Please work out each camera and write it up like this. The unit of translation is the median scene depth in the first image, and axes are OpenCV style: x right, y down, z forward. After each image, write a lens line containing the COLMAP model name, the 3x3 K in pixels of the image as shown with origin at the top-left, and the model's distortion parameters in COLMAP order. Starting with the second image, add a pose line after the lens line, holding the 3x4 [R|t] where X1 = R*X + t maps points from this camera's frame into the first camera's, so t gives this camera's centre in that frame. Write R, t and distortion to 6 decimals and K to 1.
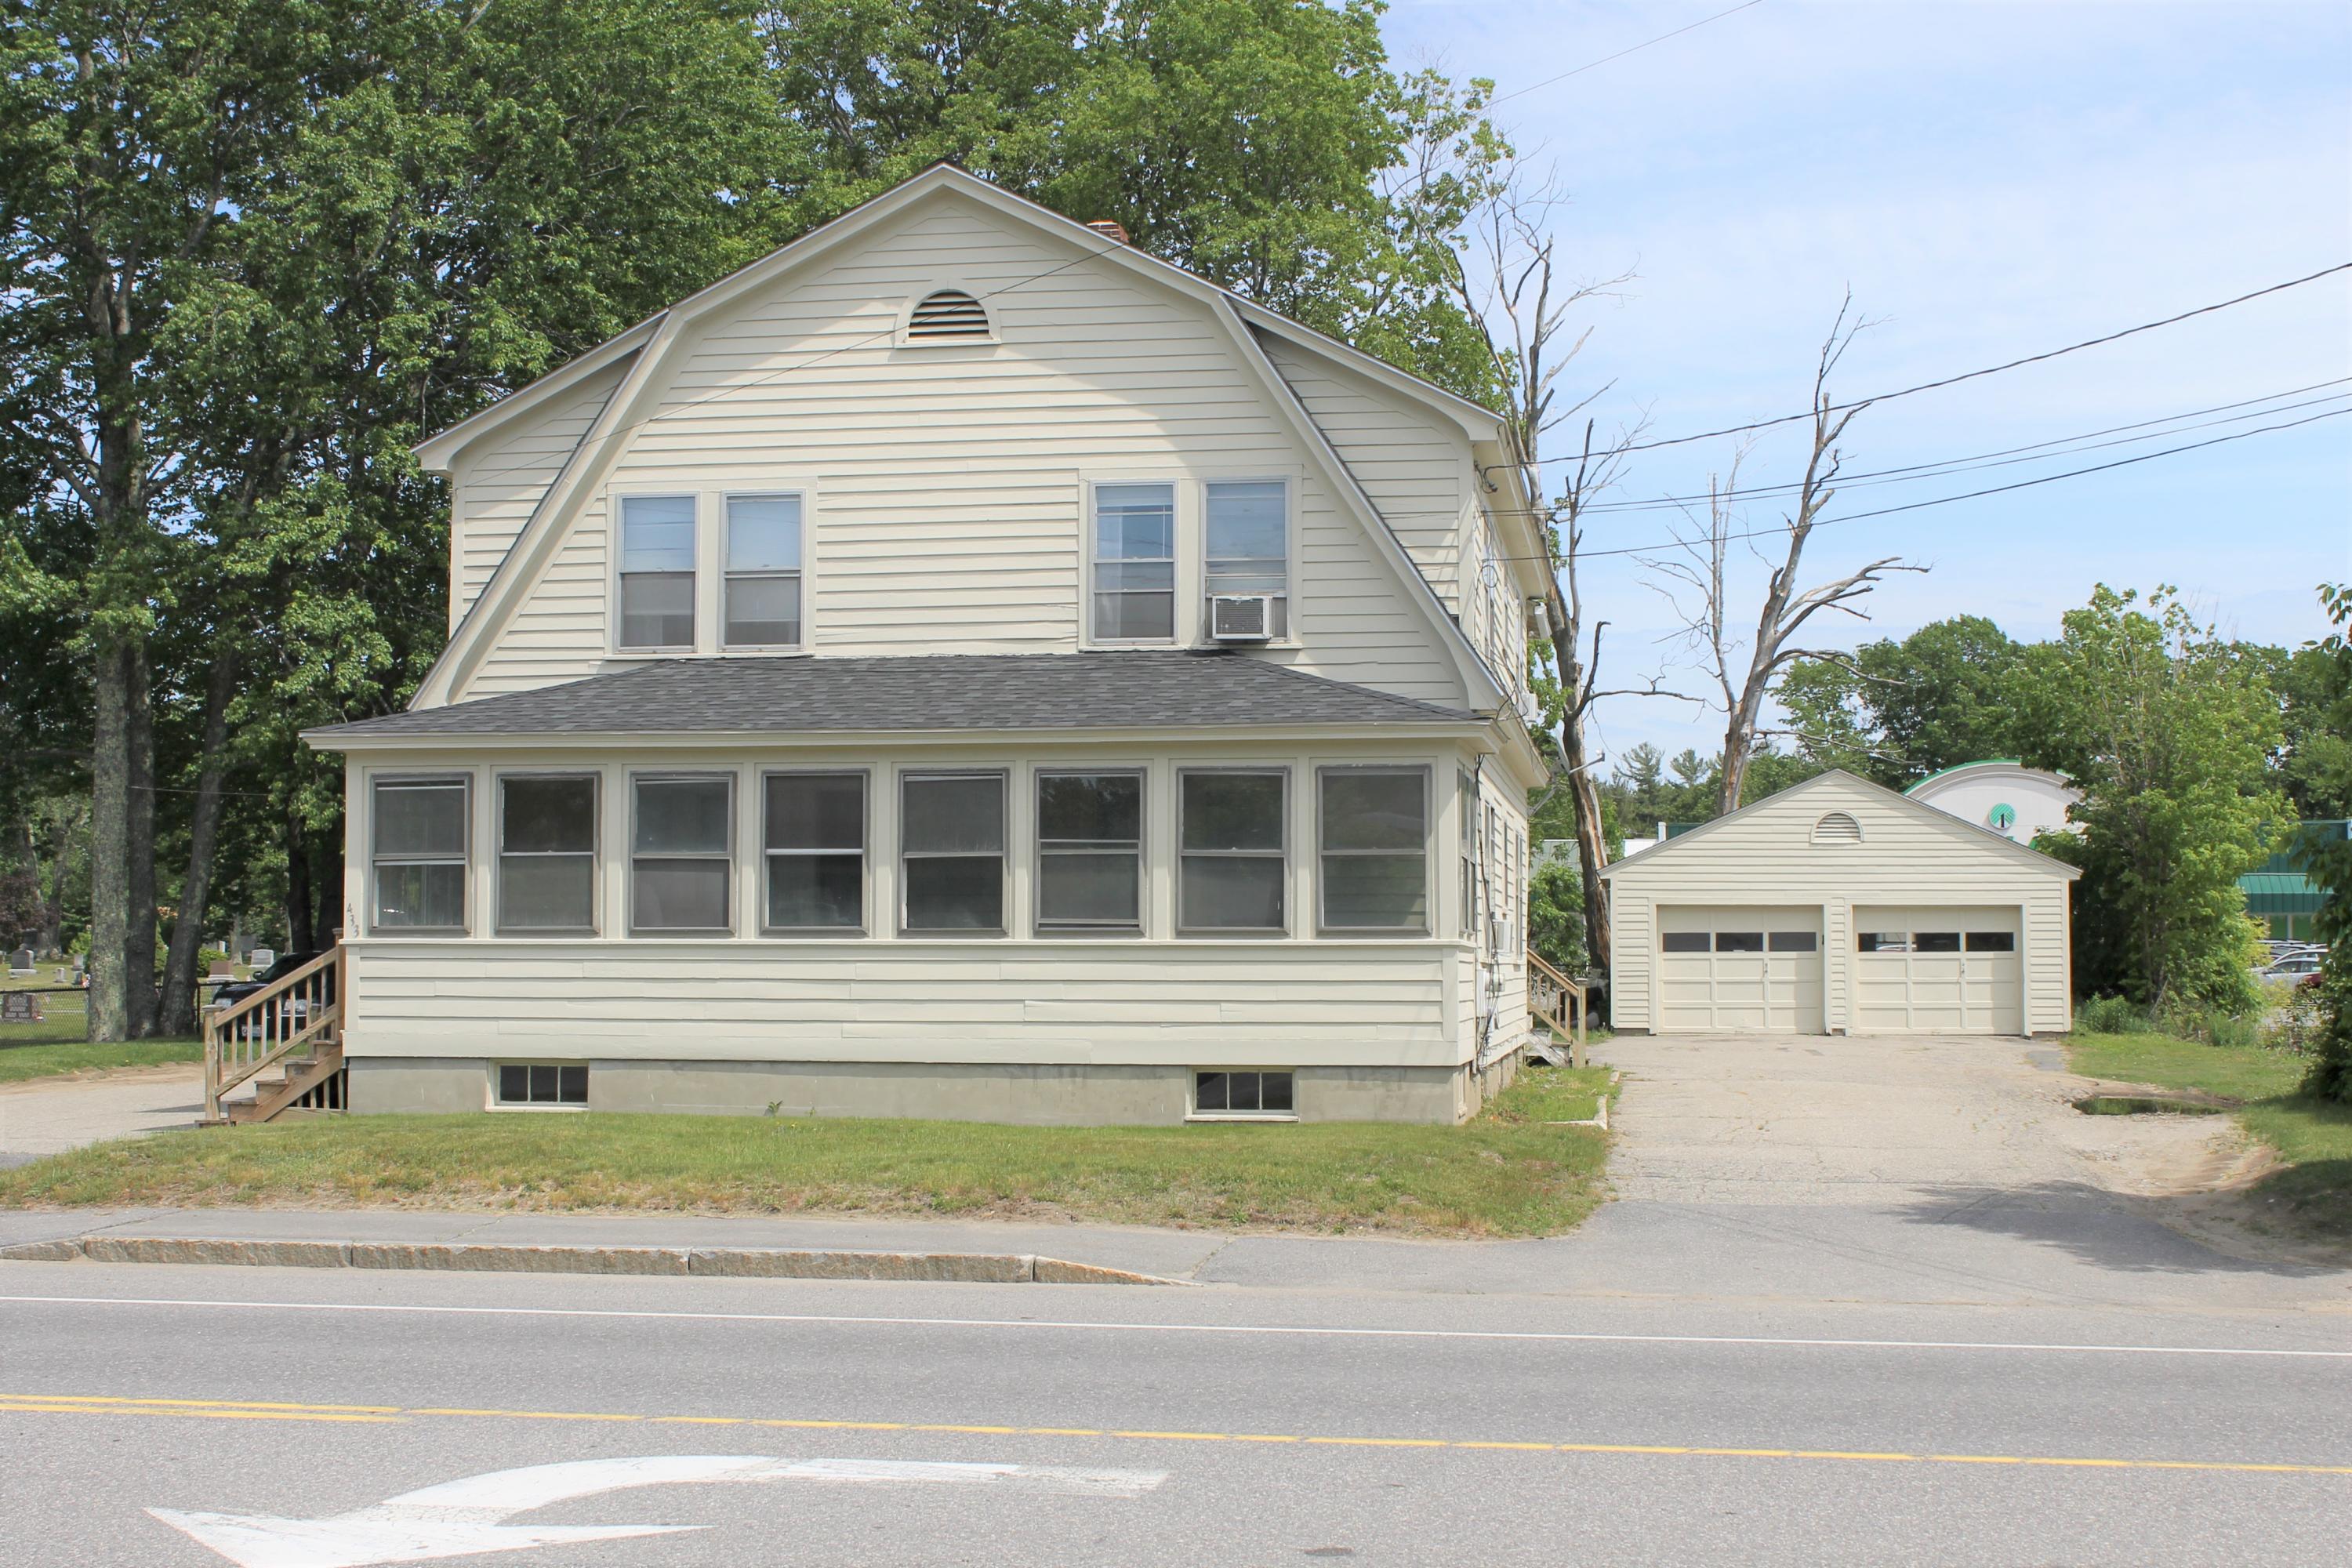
lens RADIAL K [[3092.4, 0, 1176.0], [0, 3092.4, 784.0], [0, 0, 1]] dist [-0.034904, 0.065744]
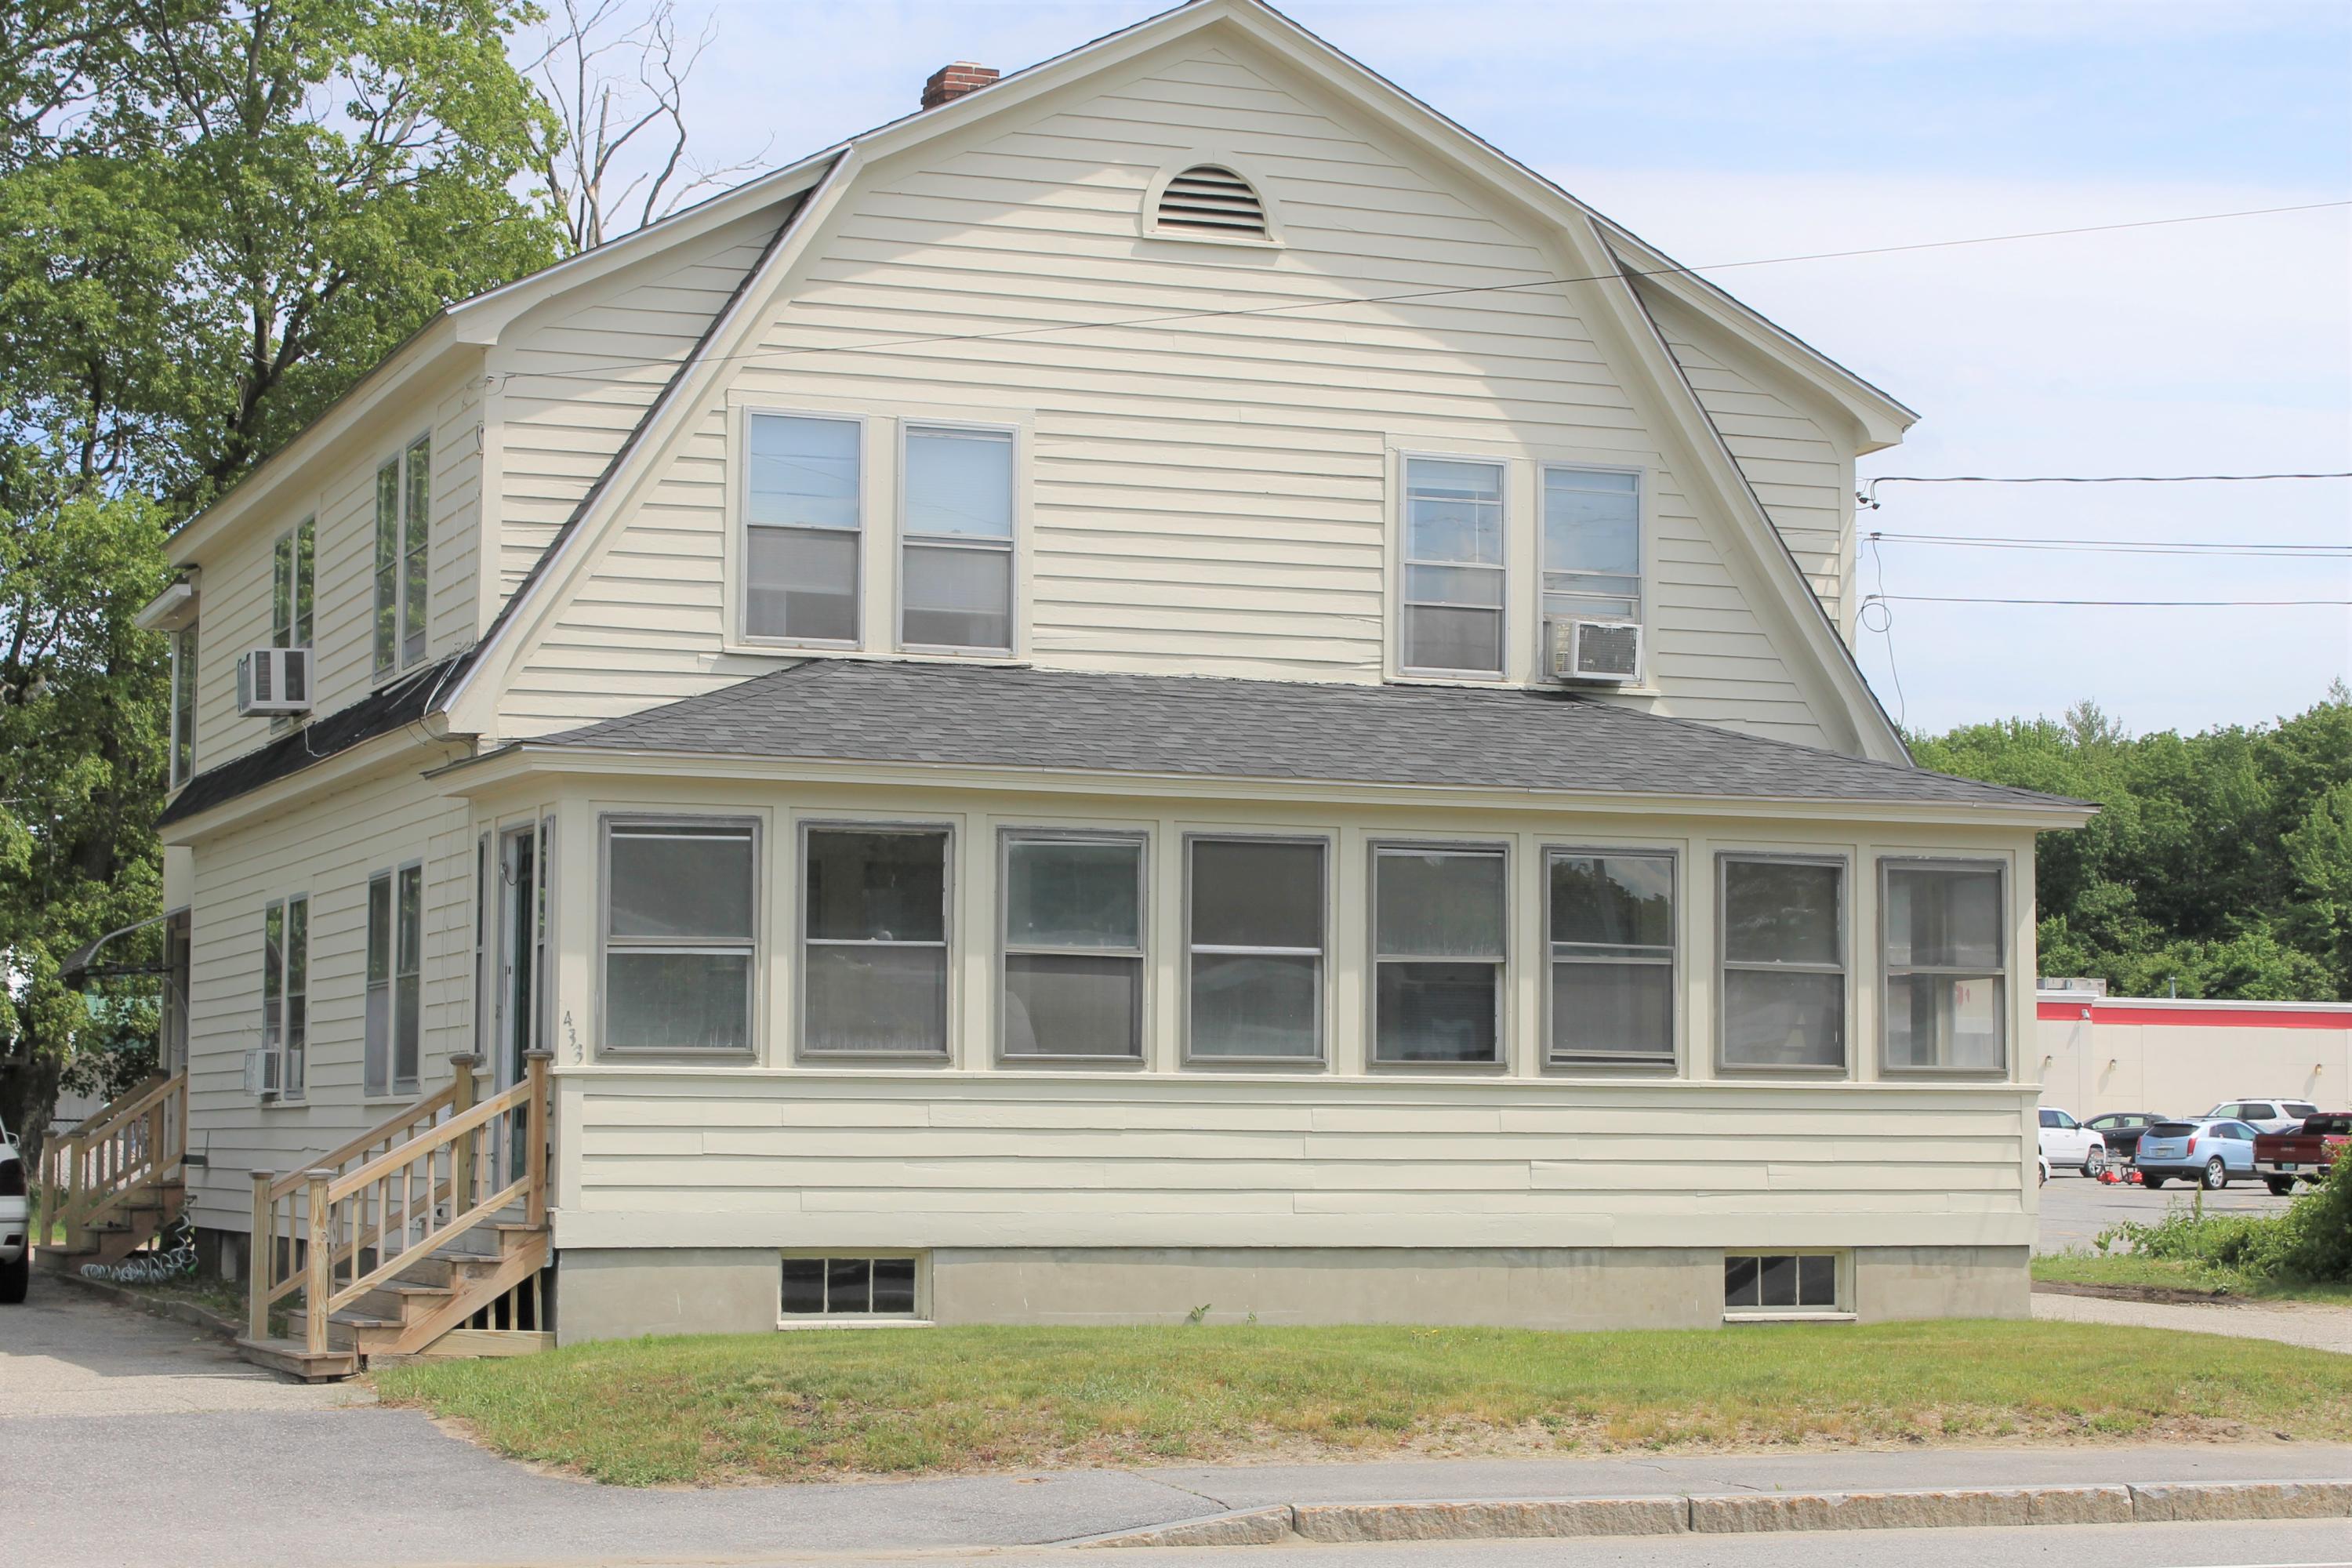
lens RADIAL K [[4454.3, 0, 1176.0], [0, 4454.3, 784.0], [0, 0, 1]] dist [0.052240, 0.149024]
pose [[0.854749, 0.044705, 0.517113, -0.657819], [-0.034353, 0.998972, -0.029580, 0.014639], [-0.517904, 0.007519, 0.855406, 0.135978]]
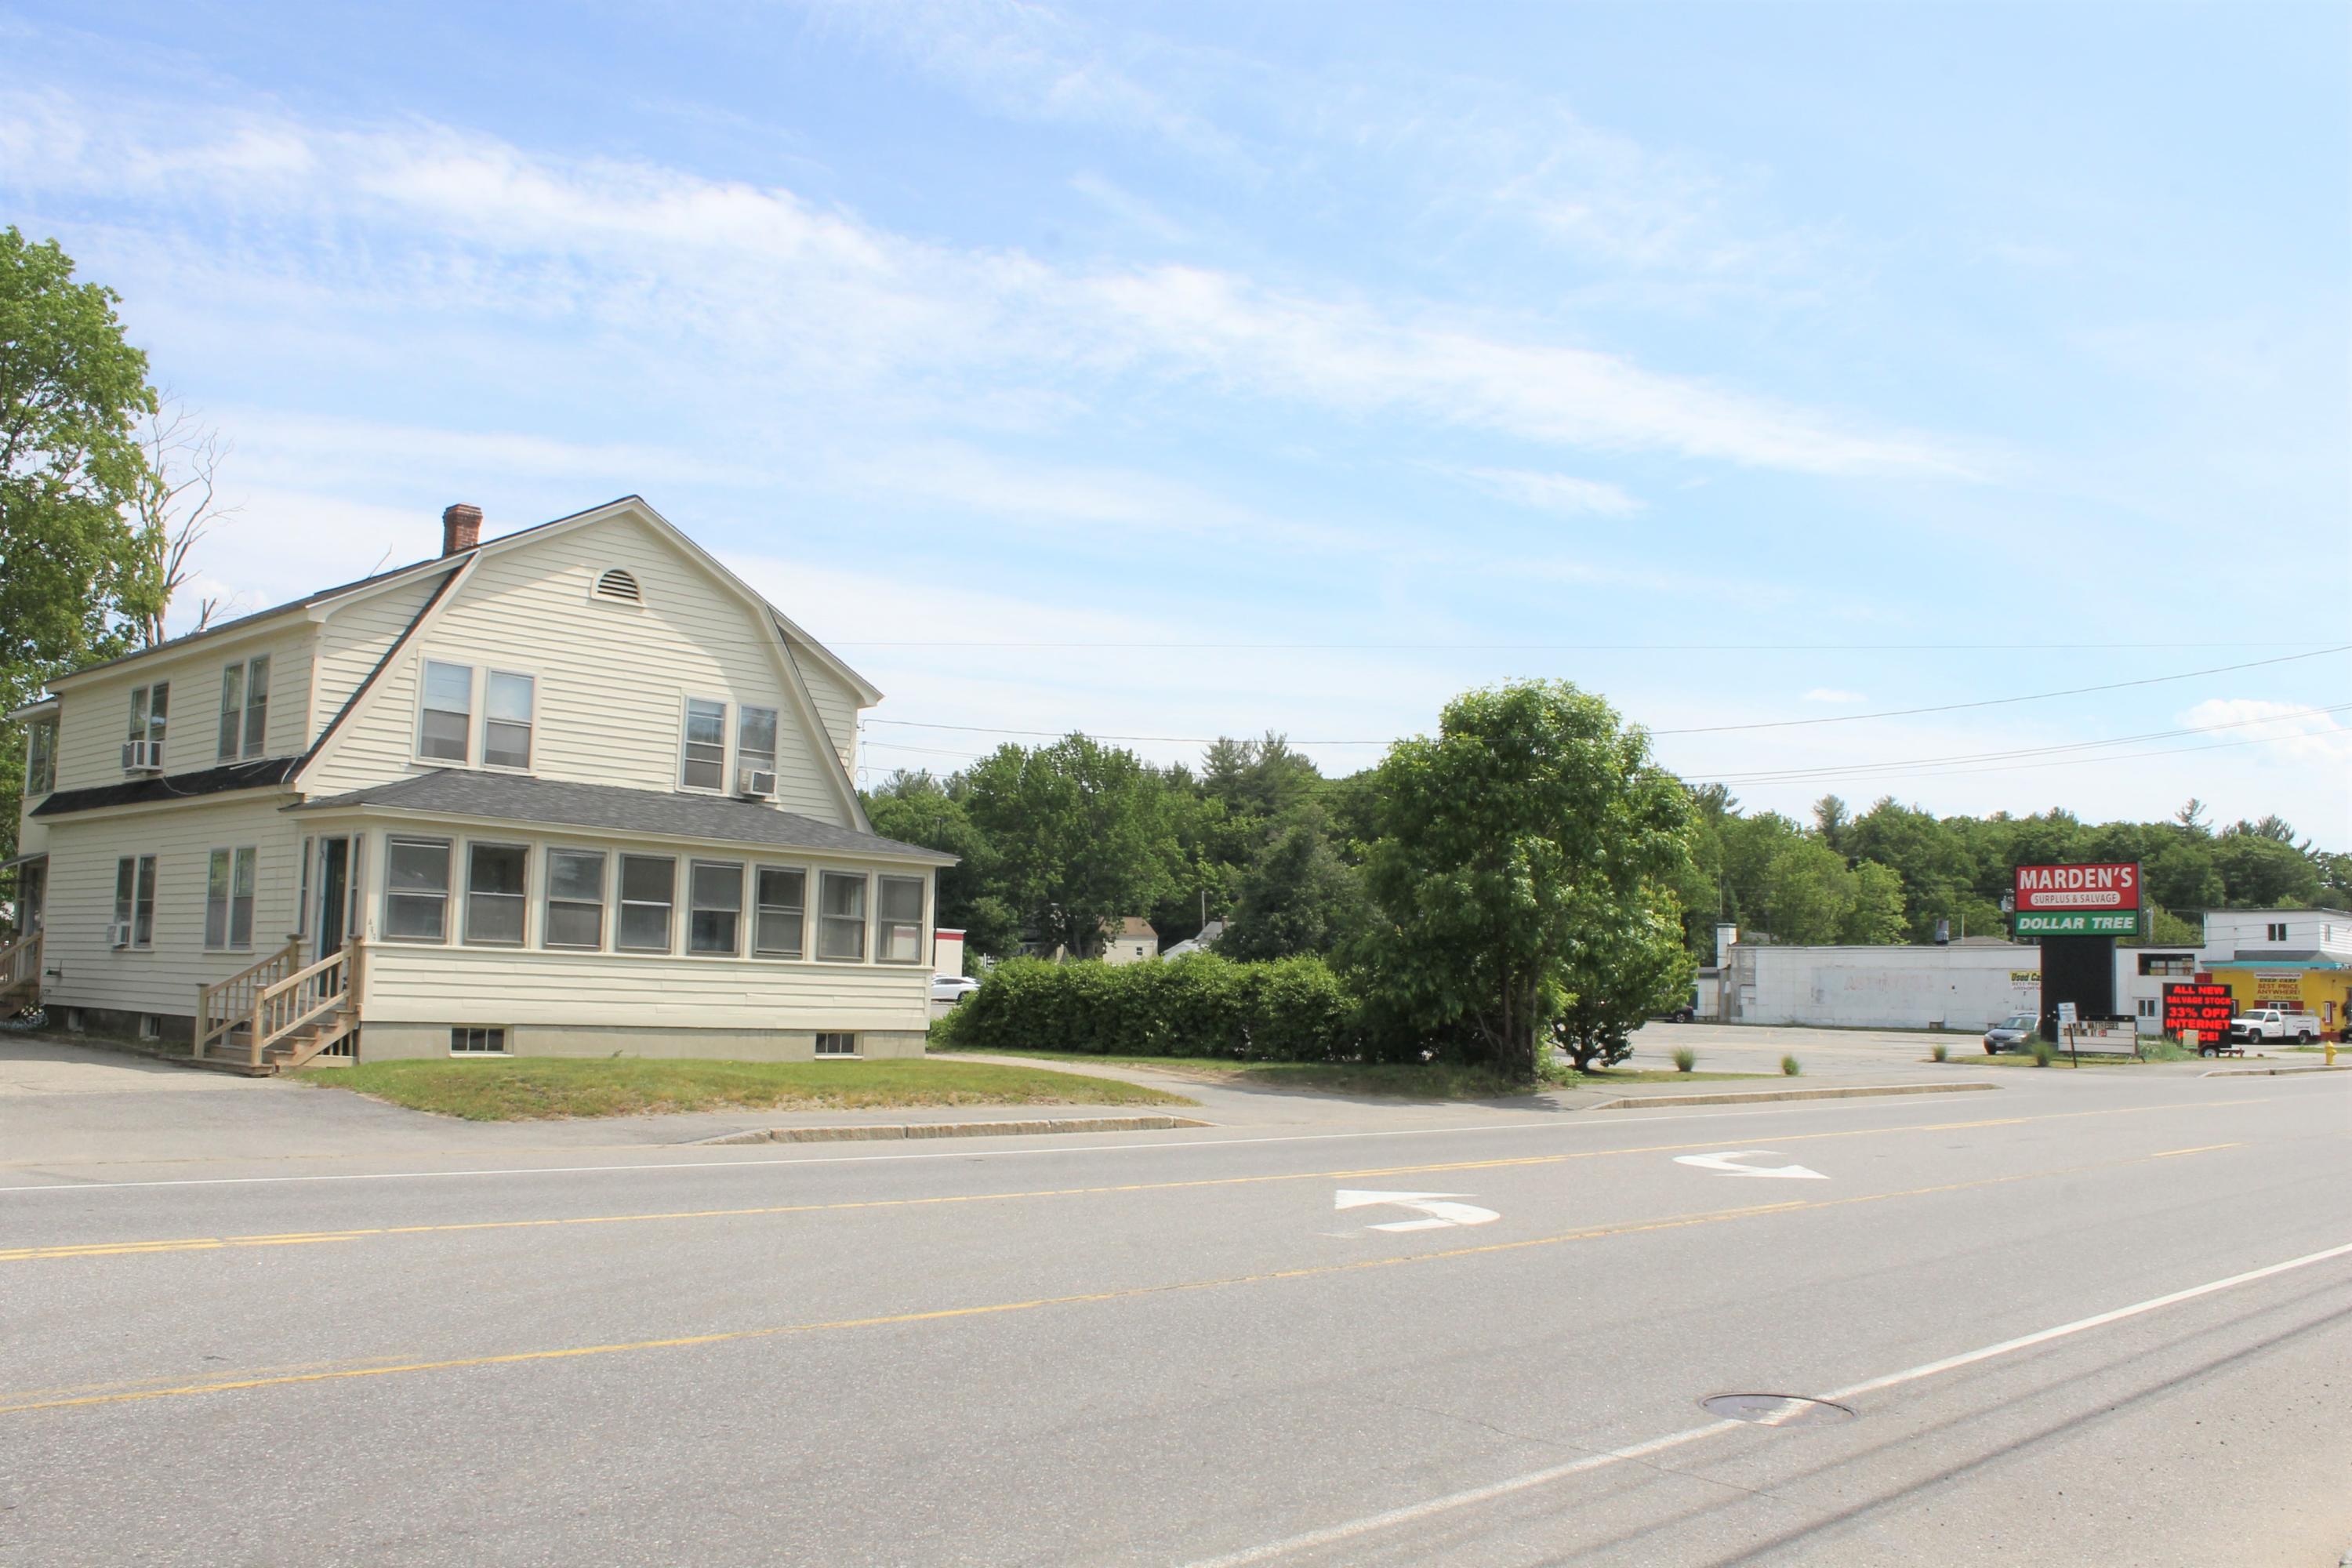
lens RADIAL K [[2036.3, 0, 1176.0], [0, 2036.3, 784.0], [0, 0, 1]] dist [-0.167517, 0.197833]
pose [[0.546620, 0.098976, 0.831511, -0.881315], [-0.073206, 0.994837, -0.070292, 0.013162], [-0.834175, -0.022448, 0.551043, 0.145949]]
